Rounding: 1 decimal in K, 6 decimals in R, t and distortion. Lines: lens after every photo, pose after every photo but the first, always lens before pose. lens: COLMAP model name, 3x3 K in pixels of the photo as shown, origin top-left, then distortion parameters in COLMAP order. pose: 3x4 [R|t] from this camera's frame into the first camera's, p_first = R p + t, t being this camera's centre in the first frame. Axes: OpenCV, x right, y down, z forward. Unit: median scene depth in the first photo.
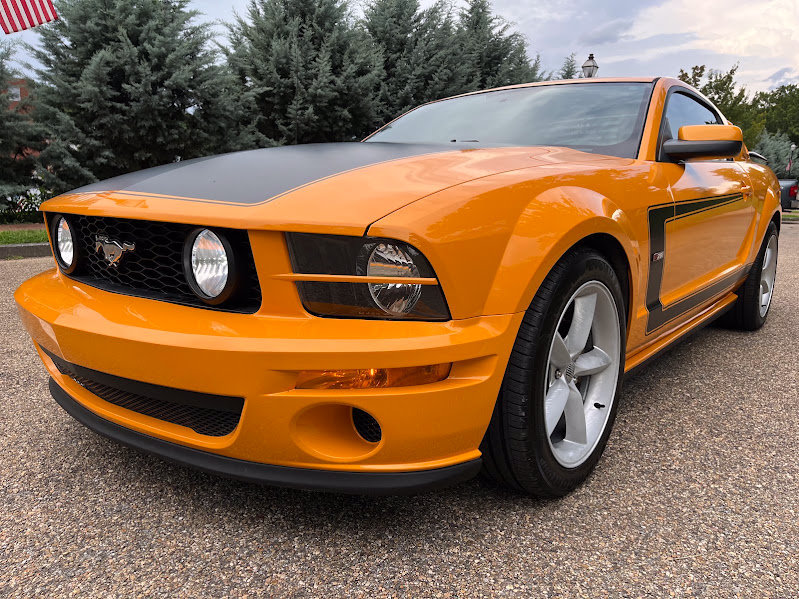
lens RADIAL K [[610.5, 0, 403.8], [0, 610.5, 300.9], [0, 0, 1]] dist [0.032540, -0.031206]
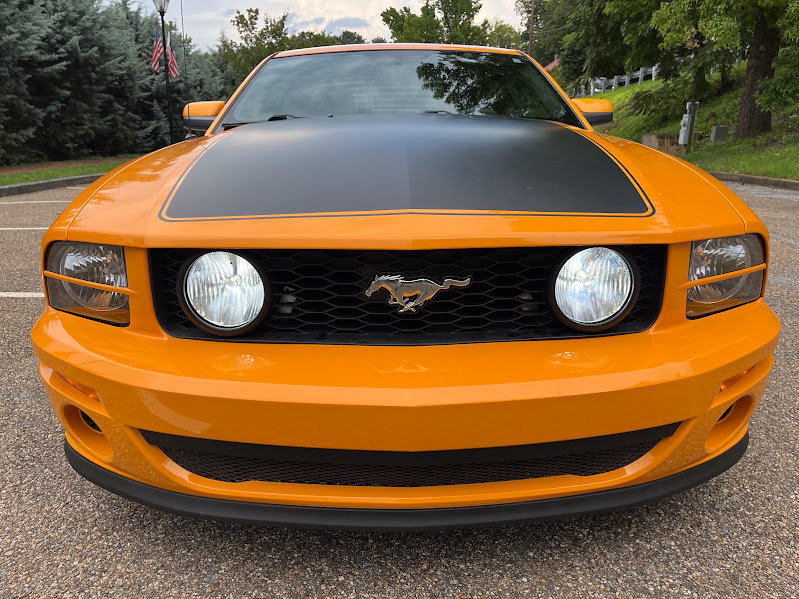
lens RADIAL K [[620.5, 0, 401.5], [0, 620.5, 296.4], [0, 0, 1]] dist [0.002214, -0.038474]
pose [[0.763043, -0.187857, 0.618445, -1.032761], [0.134566, 0.982037, 0.132272, -0.192053], [-0.632184, -0.017708, 0.774616, 0.472688]]
